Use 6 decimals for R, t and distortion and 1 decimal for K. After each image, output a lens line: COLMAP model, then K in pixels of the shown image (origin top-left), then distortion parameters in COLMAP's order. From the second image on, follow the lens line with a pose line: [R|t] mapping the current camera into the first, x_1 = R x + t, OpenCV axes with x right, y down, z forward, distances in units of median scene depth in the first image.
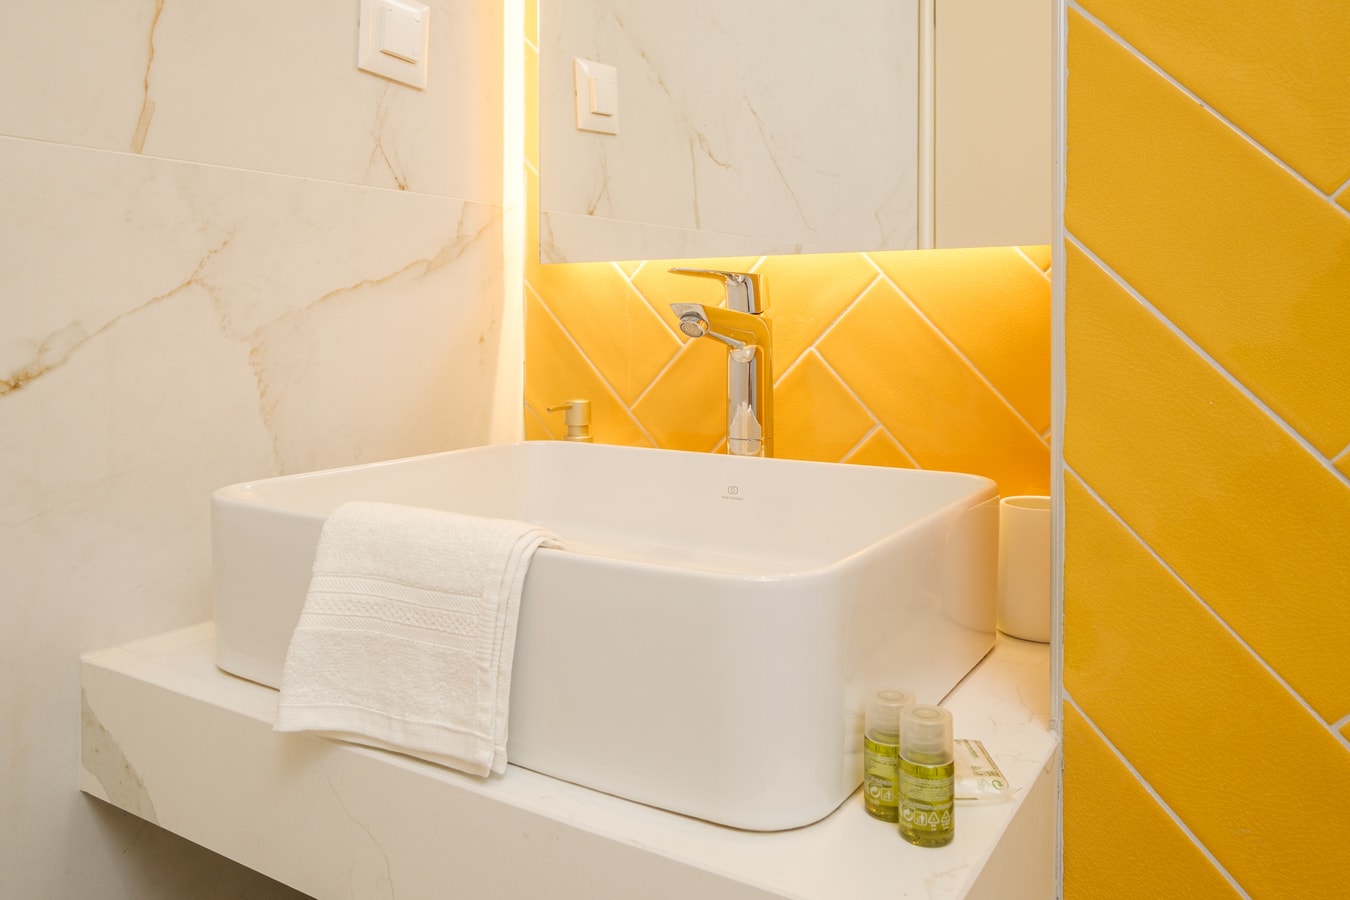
lens RADIAL K [[1025.0, 0, 654.0], [0, 1025.0, 335.7], [0, 0, 1]] dist [-0.002005, 0.018472]
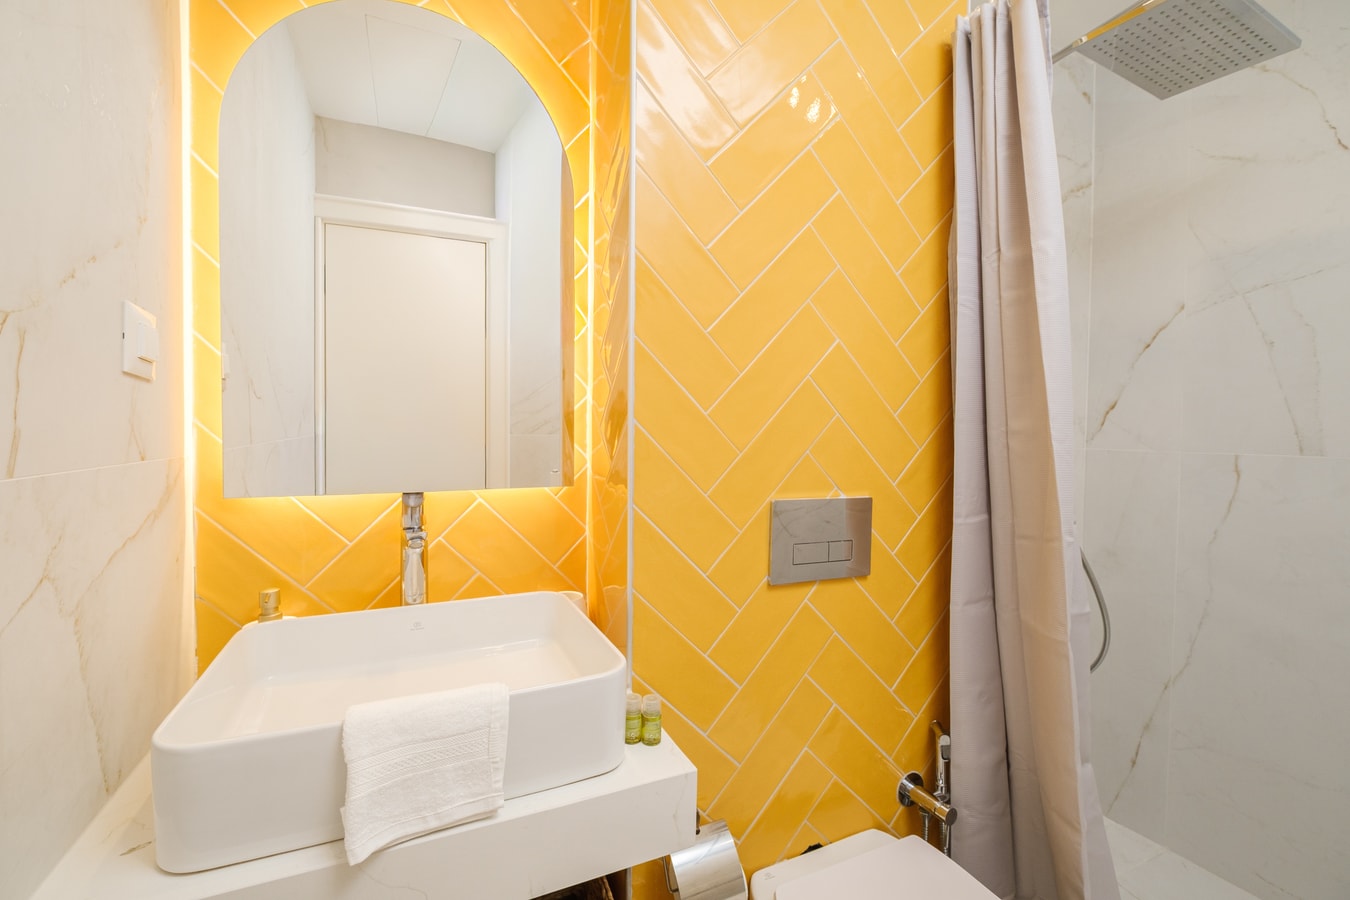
lens RADIAL K [[579.6, 0, 679.1], [0, 579.6, 444.6], [0, 0, 1]] dist [-0.005149, -0.001759]
pose [[0.535054, -0.017738, 0.844632, -0.668970], [0.005911, 0.999834, 0.017253, -0.230663], [-0.844797, -0.004239, 0.535070, 0.061271]]
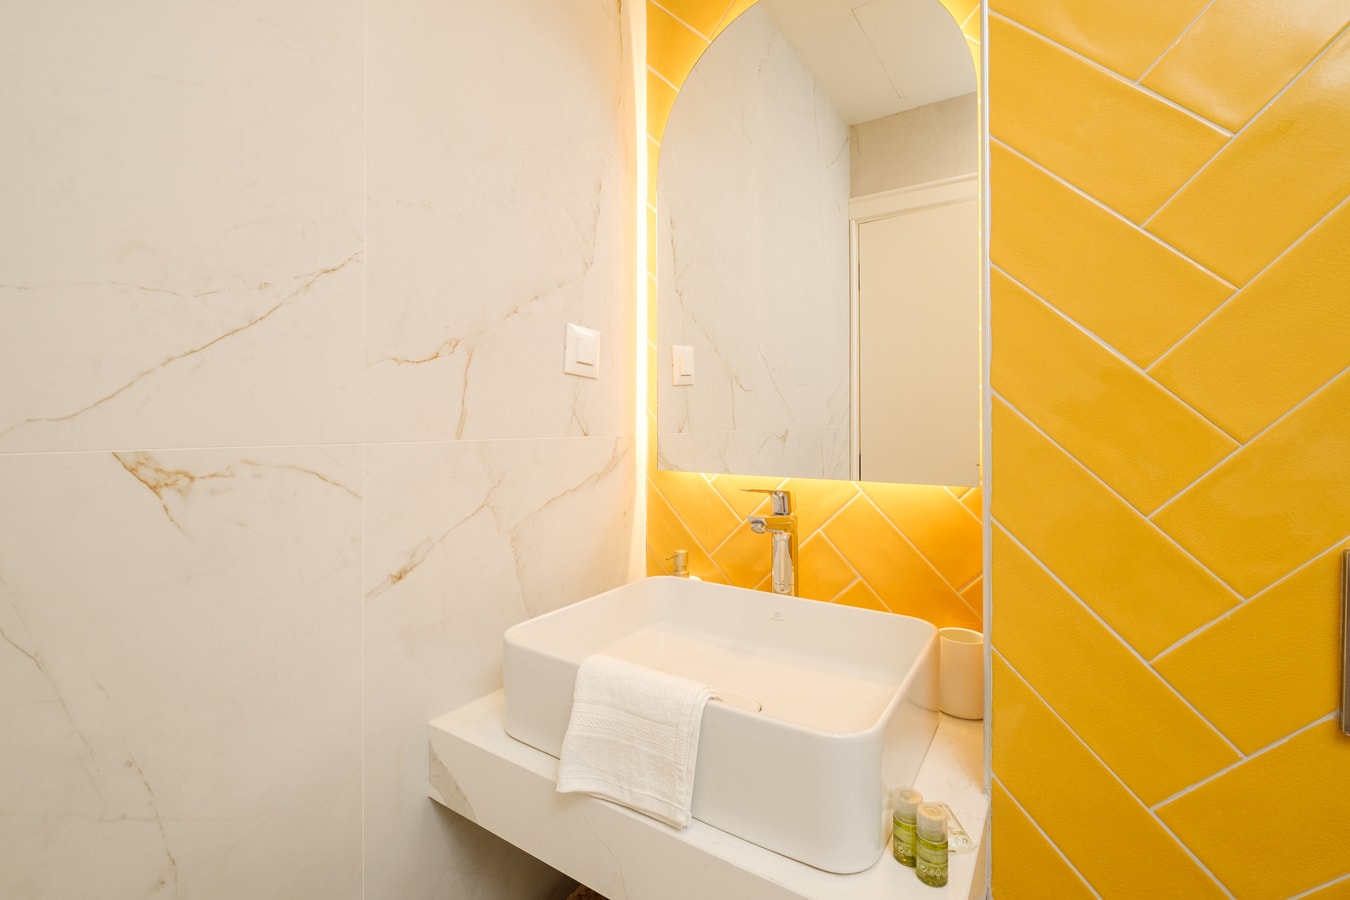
lens RADIAL K [[608.3, 0, 653.7], [0, 608.3, 417.9], [0, 0, 1]] dist [-0.001731, -0.002811]
pose [[0.999625, 0.002267, -0.027273, -0.133287], [-0.002939, 0.999692, -0.024625, -0.199787], [0.027209, 0.024696, 0.999325, -0.074424]]
